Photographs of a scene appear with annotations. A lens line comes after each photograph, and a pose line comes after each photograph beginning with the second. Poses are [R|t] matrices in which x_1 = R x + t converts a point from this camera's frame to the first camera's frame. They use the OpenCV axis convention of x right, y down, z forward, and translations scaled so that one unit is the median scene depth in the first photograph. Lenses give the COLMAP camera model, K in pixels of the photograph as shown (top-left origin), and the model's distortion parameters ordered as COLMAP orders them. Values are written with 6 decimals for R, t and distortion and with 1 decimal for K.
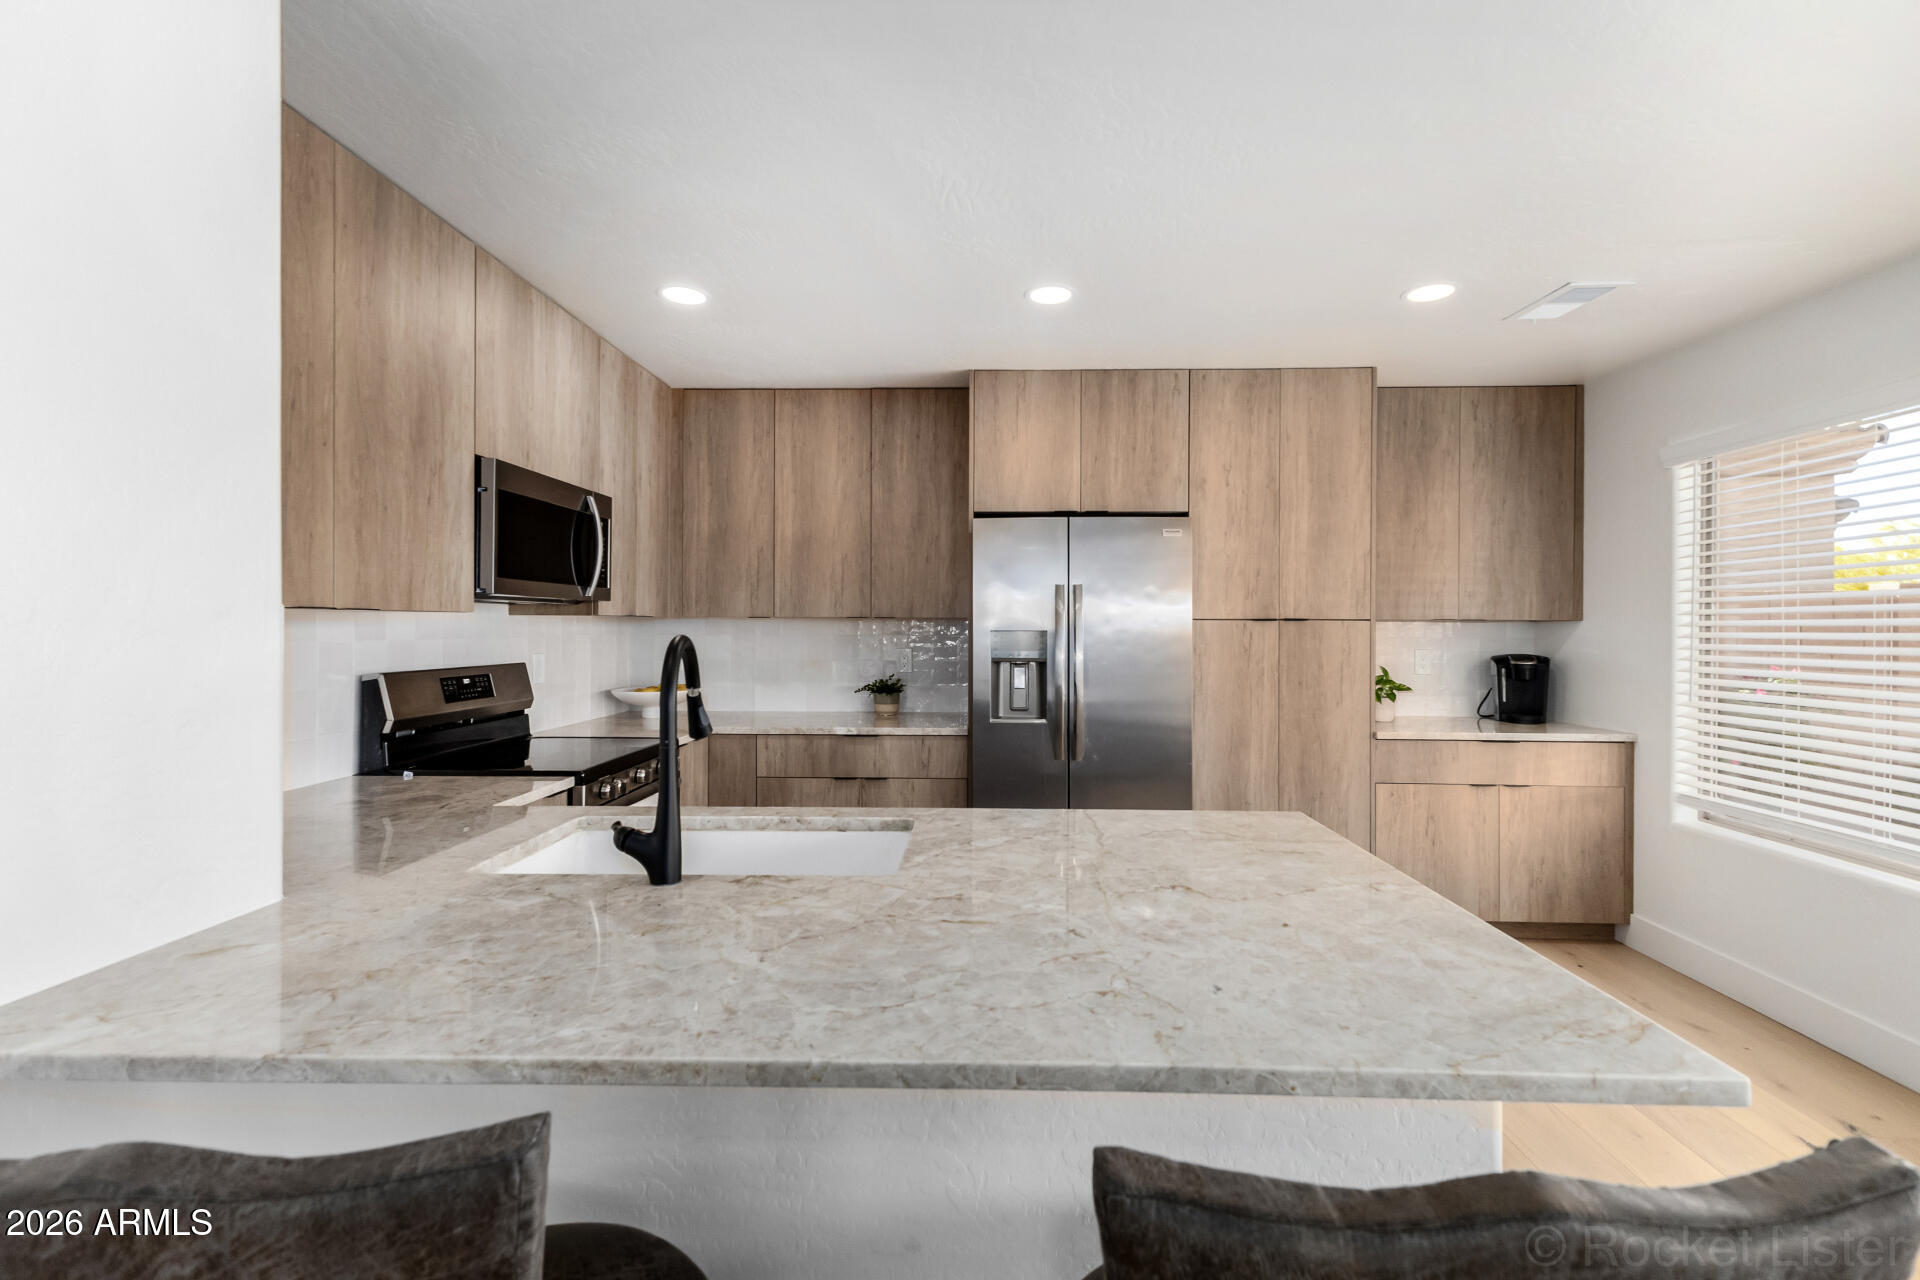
lens RADIAL K [[845.1, 0, 974.2], [0, 845.1, 626.4], [0, 0, 1]] dist [0.014272, -0.003373]
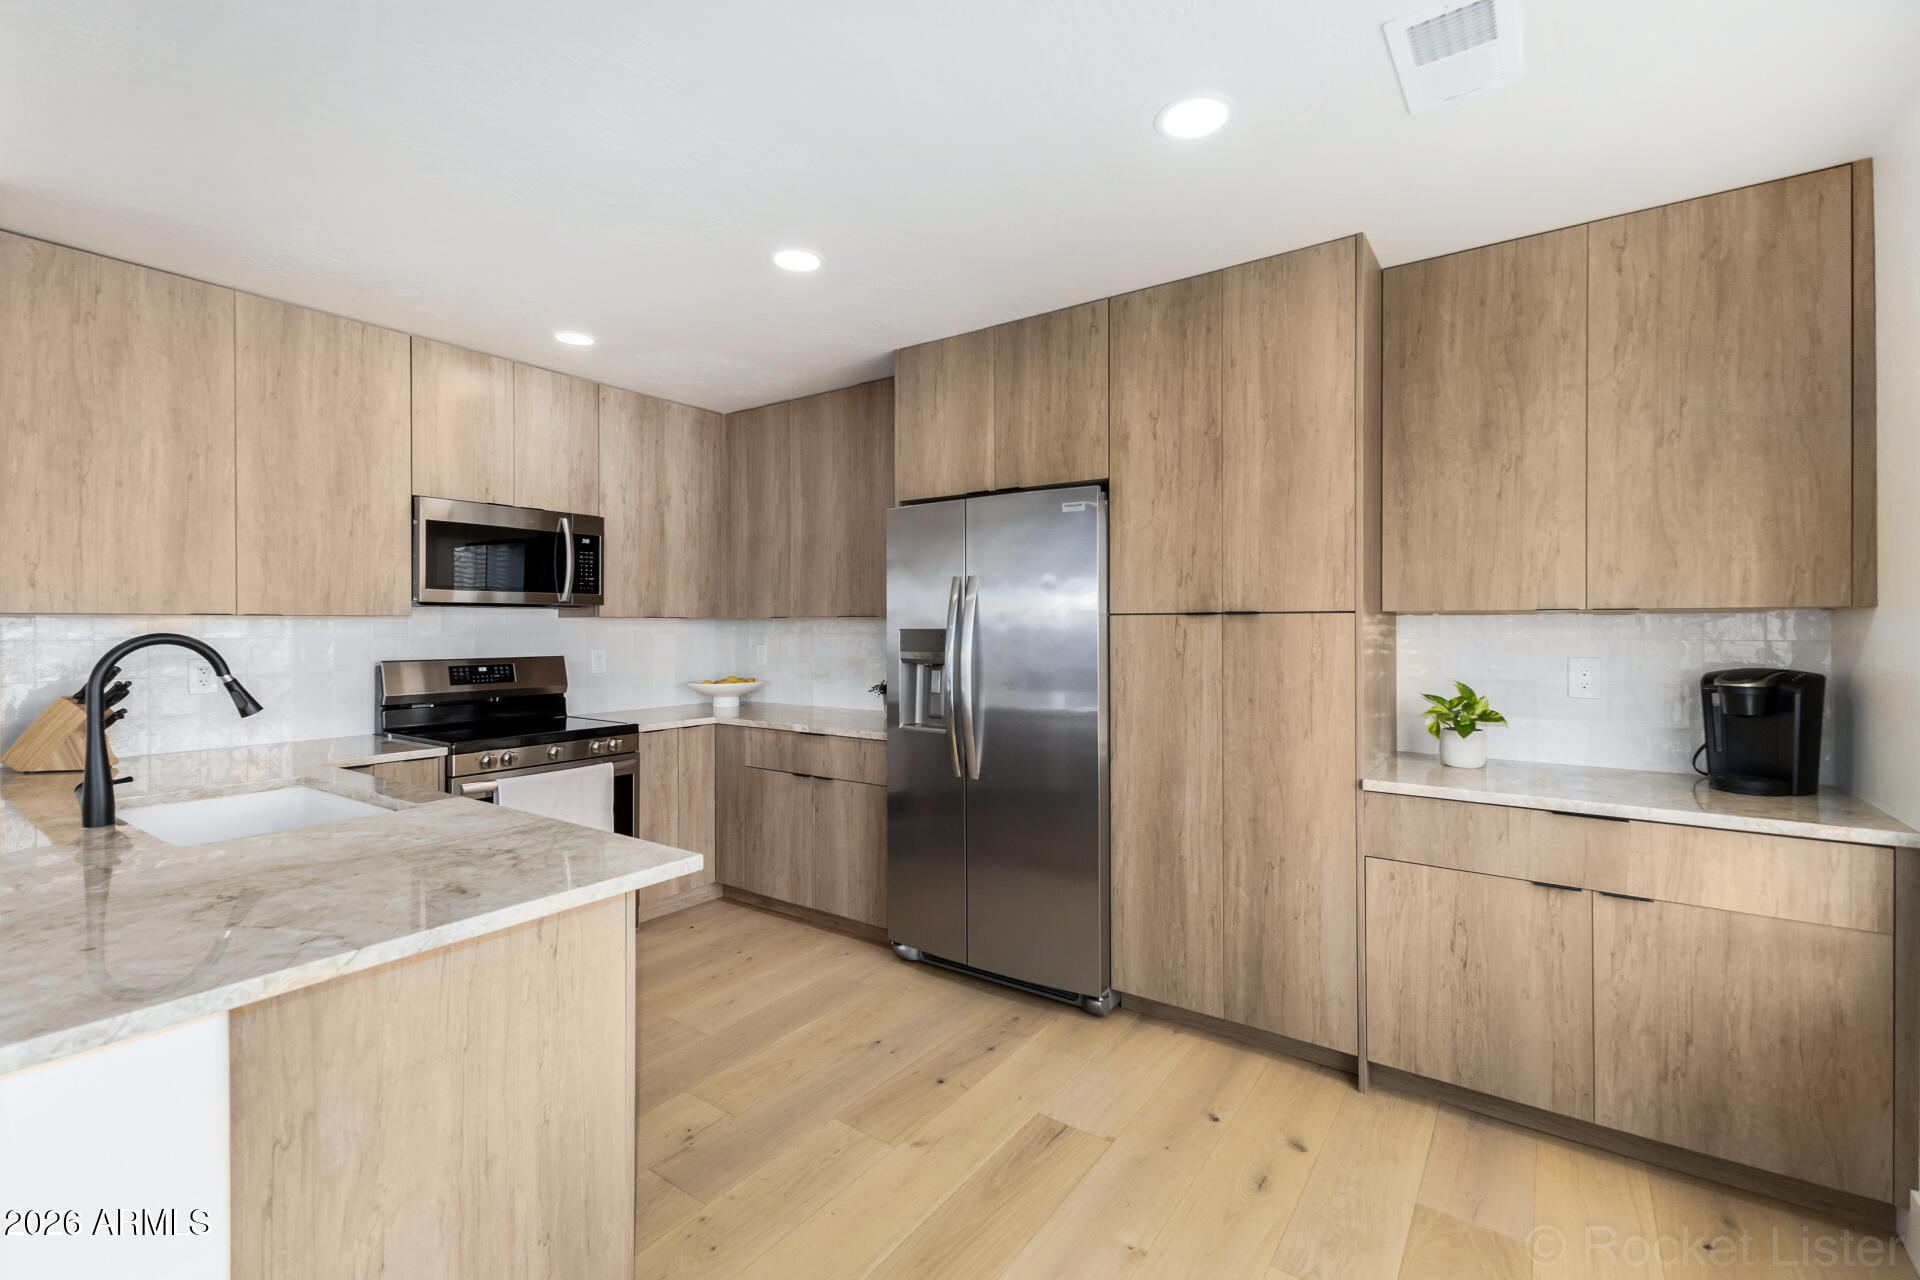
lens RADIAL K [[845.1, 0, 973.8], [0, 845.1, 624.3], [0, 0, 1]] dist [0.014272, -0.003373]
pose [[0.830337, -0.006701, -0.557221, 0.588227], [0.005369, 0.999977, -0.004024, 0.003445], [0.557235, 0.000350, 0.830355, 0.272705]]
